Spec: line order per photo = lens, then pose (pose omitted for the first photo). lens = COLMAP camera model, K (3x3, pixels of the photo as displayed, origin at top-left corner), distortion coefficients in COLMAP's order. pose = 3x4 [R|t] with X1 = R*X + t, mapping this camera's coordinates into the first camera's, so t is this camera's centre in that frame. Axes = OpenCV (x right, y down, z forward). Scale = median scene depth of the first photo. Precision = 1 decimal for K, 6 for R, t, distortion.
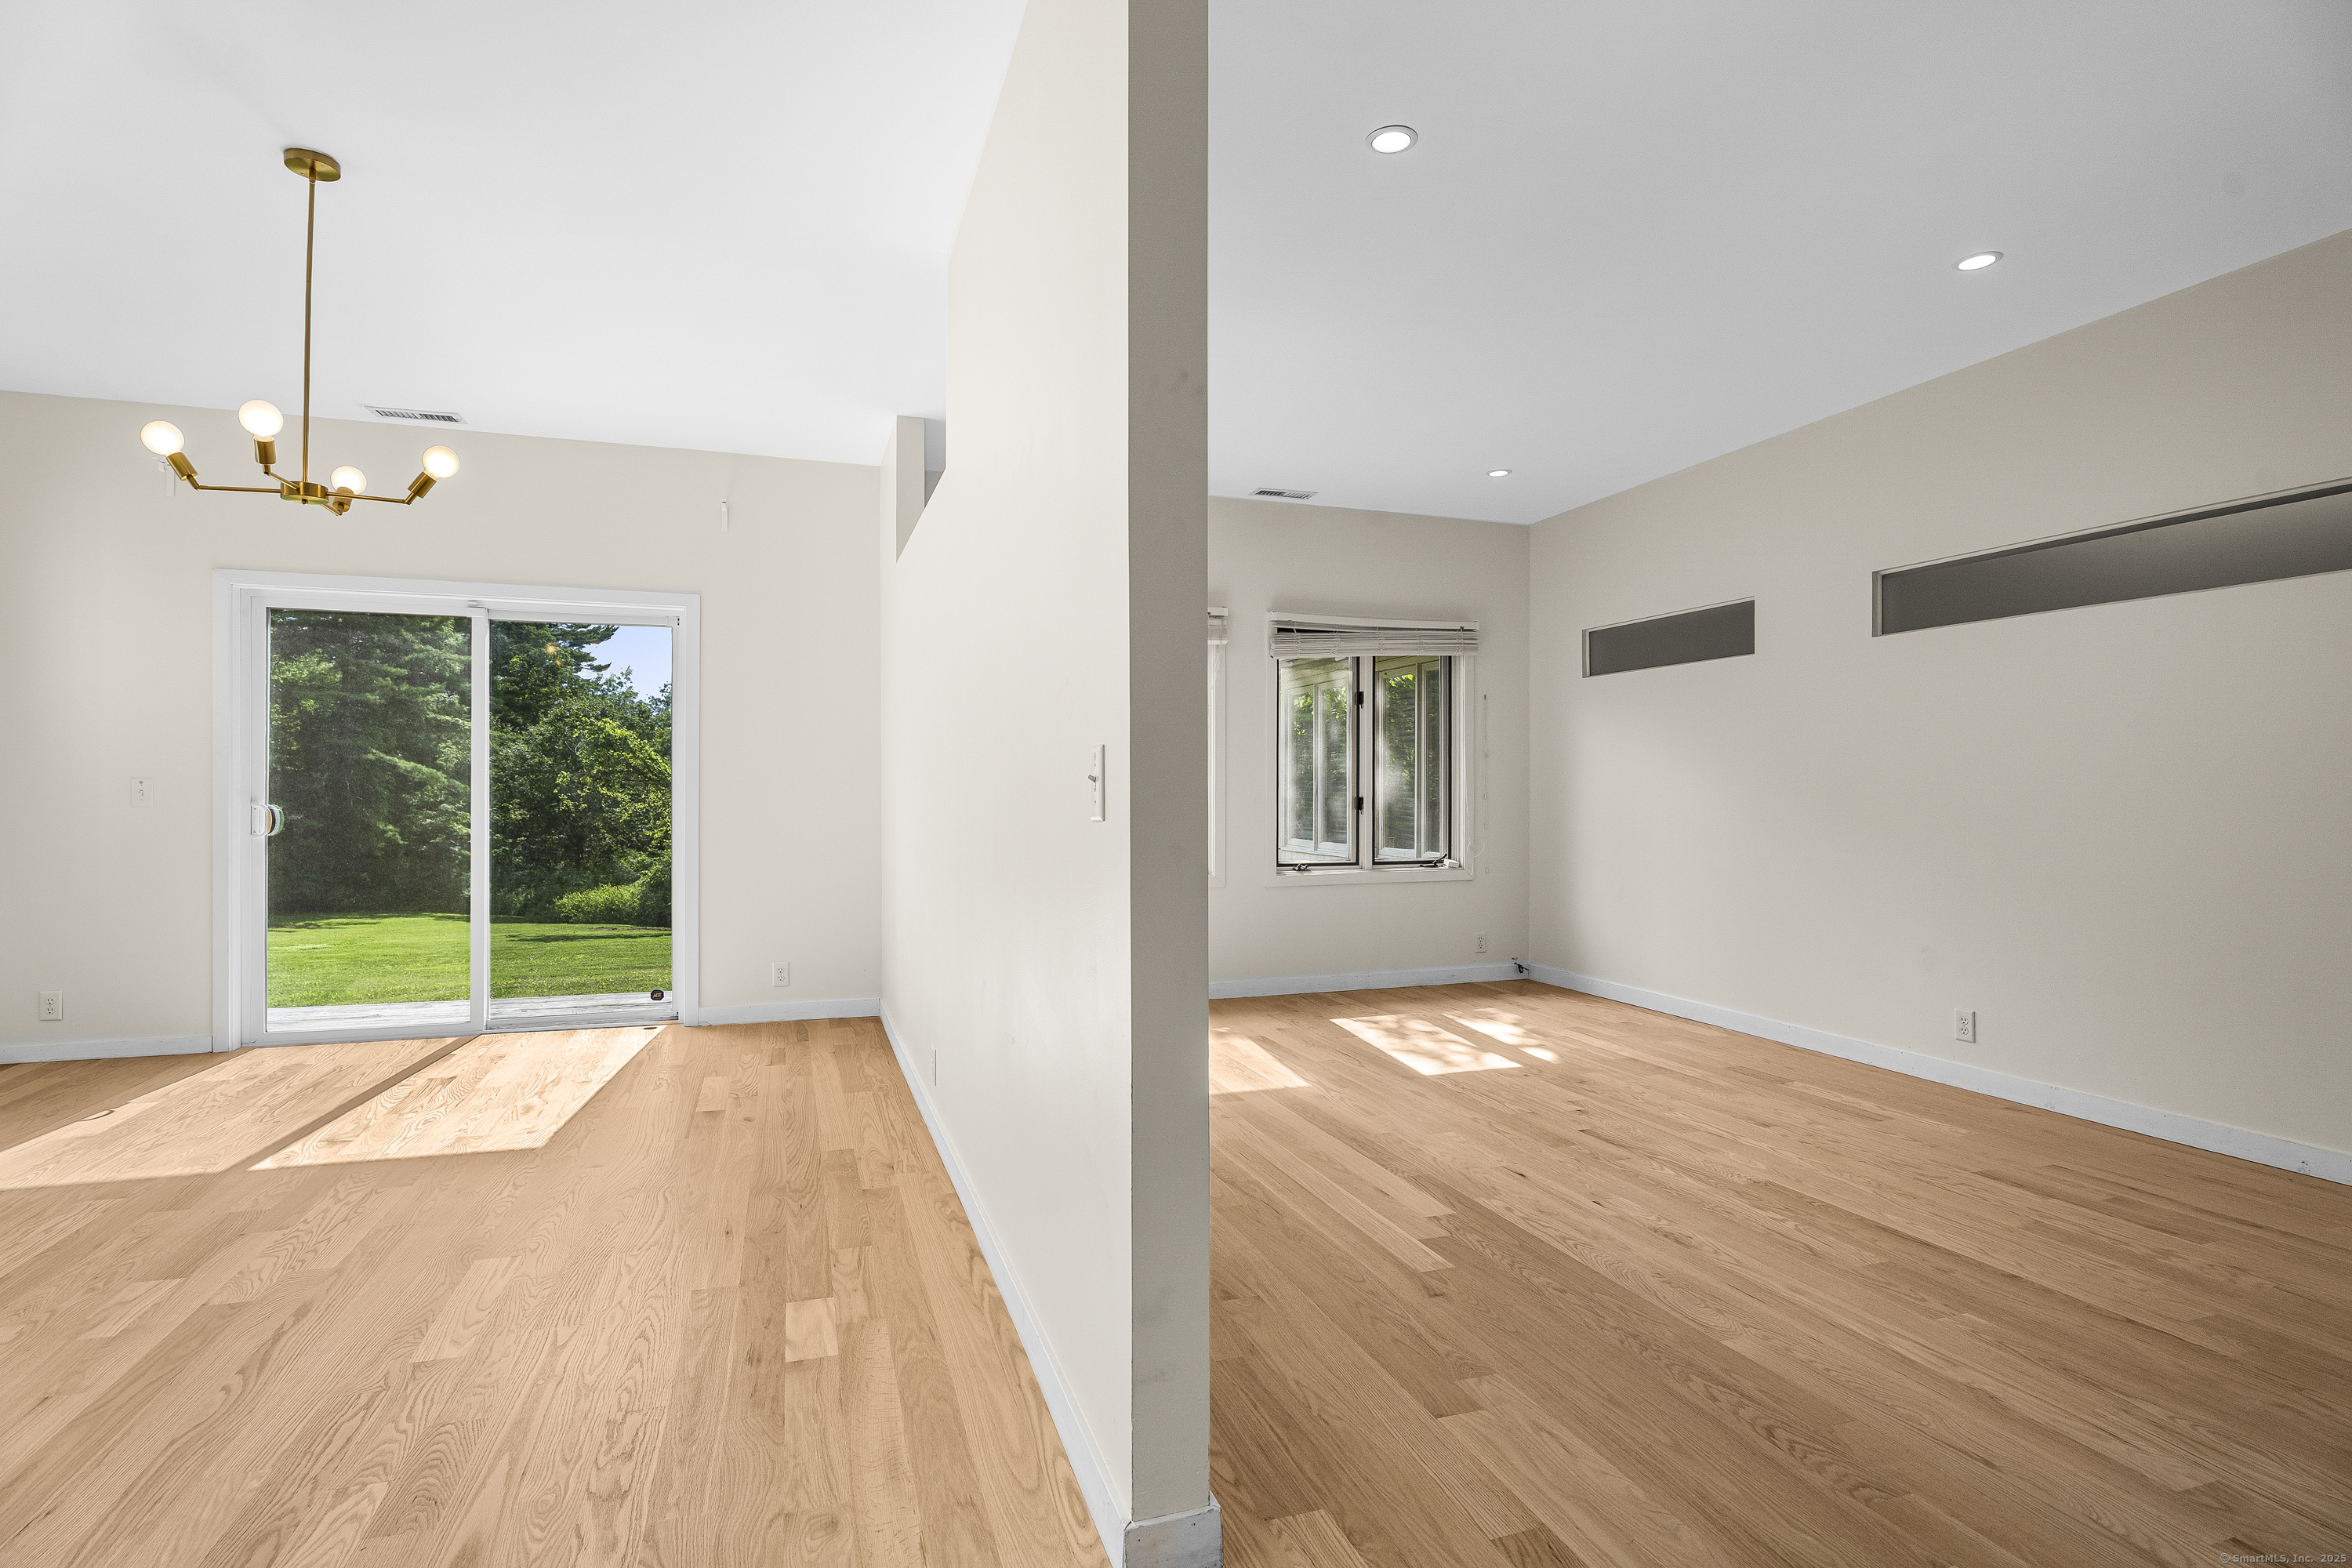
lens RADIAL K [[1157.8, 0, 1183.5], [0, 1157.8, 791.9], [0, 0, 1]] dist [0.019388, -0.012176]
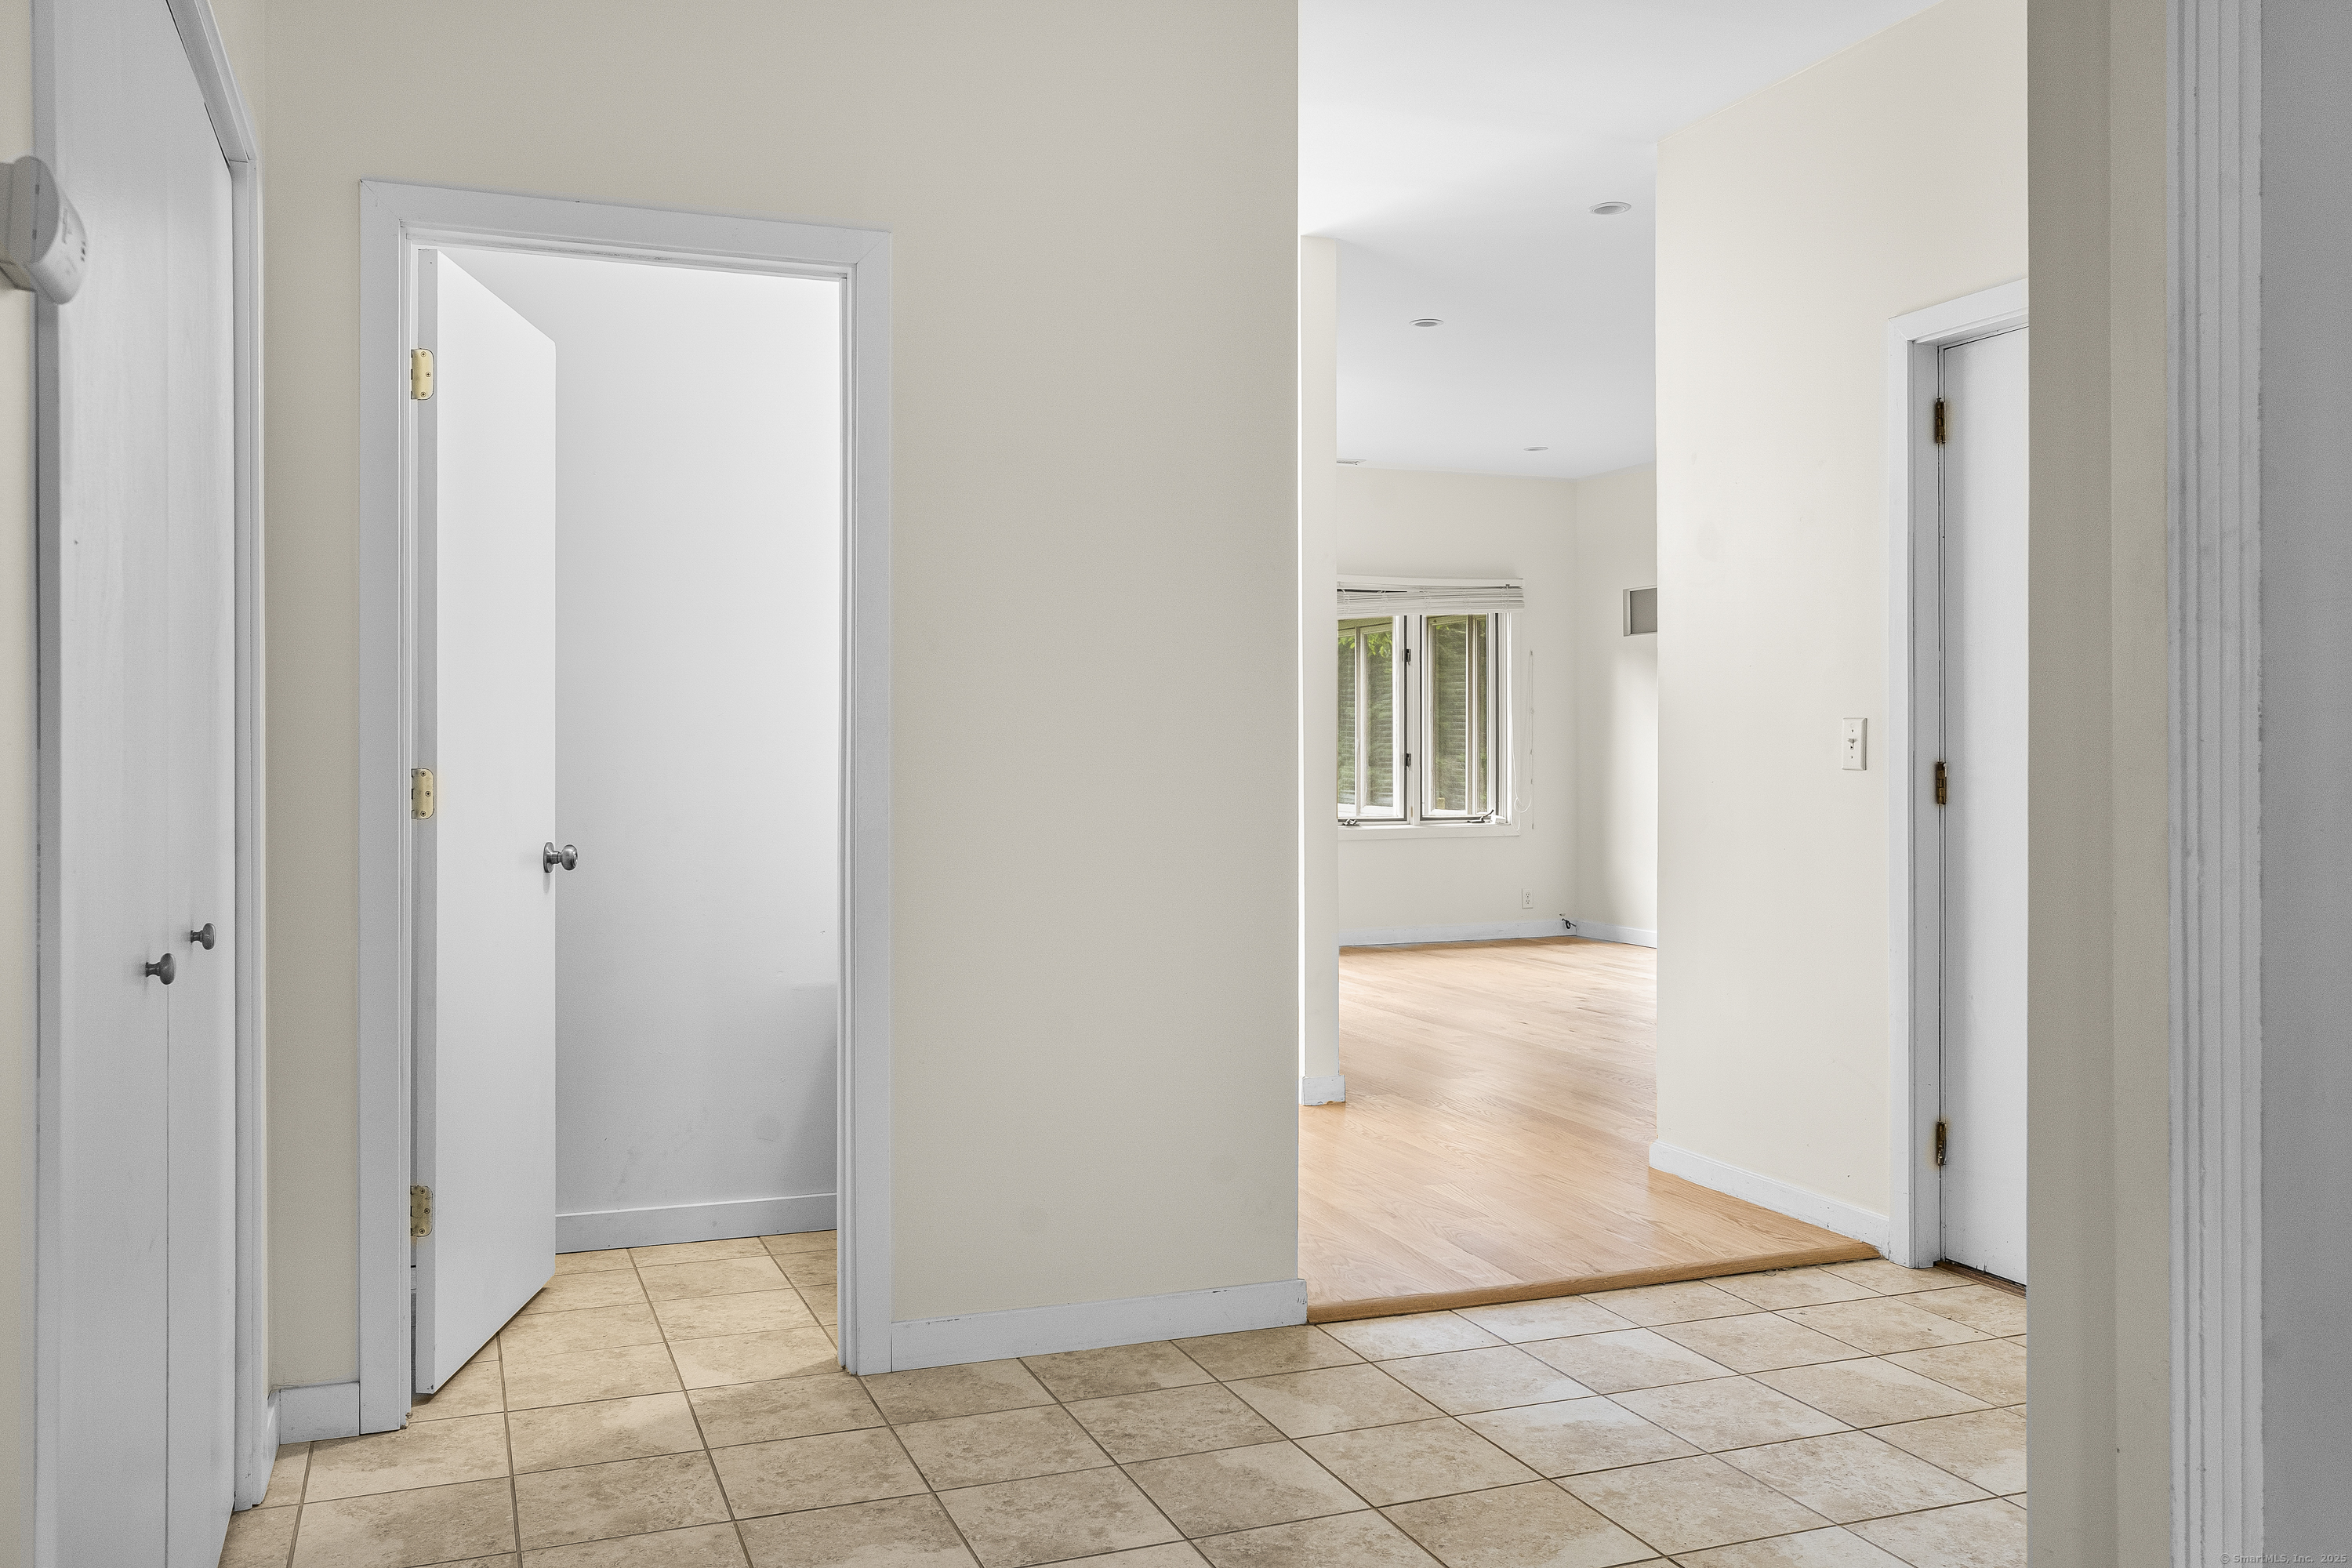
lens RADIAL K [[1883.0, 0, 1176.0], [0, 1883.0, 784.0], [0, 0, 1]] dist [0.002391, 0.000183]
pose [[0.999539, -0.003894, 0.030113, -0.182782], [0.003484, 0.999901, 0.013662, 0.015005], [-0.030163, -0.013551, 0.999453, -1.168224]]
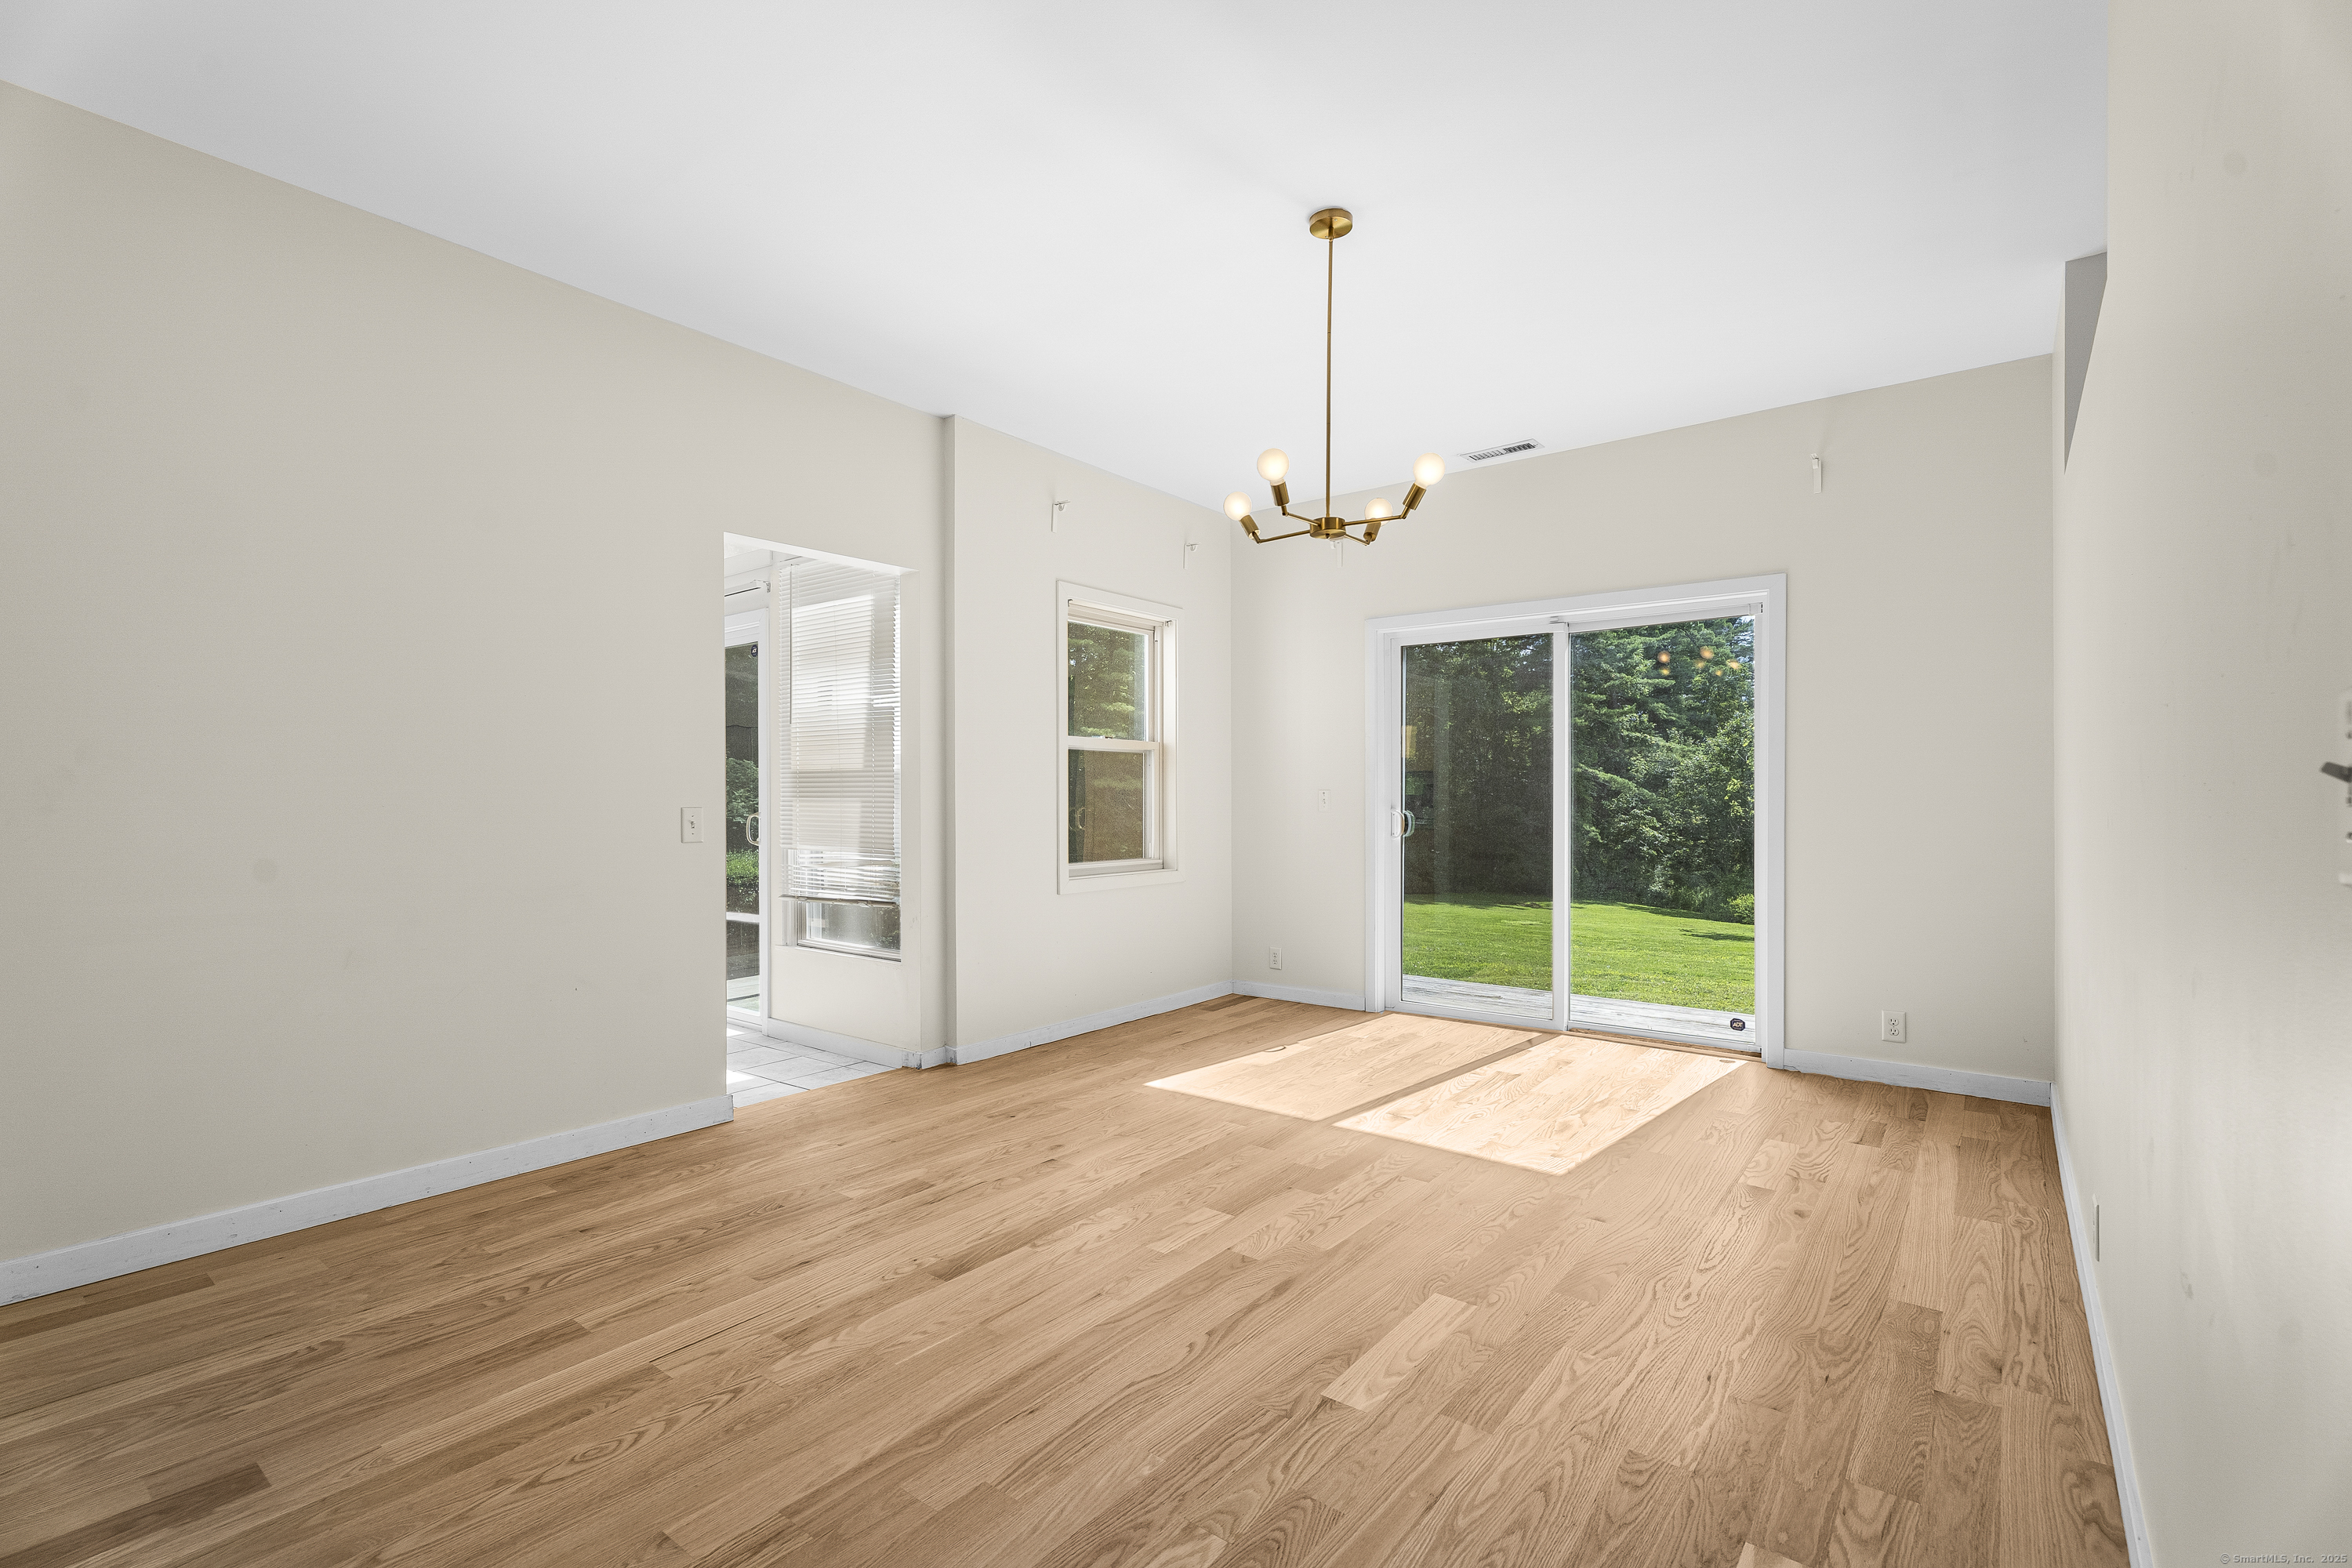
lens RADIAL K [[1057.0, 0, 1169.0], [0, 1057.0, 800.6], [0, 0, 1]] dist [0.000233, 0.000422]
pose [[0.536785, 0.001375, -0.843718, 0.003452], [0.000308, 0.999998, 0.001826, -0.002219], [0.843719, -0.001240, 0.536784, 0.282602]]
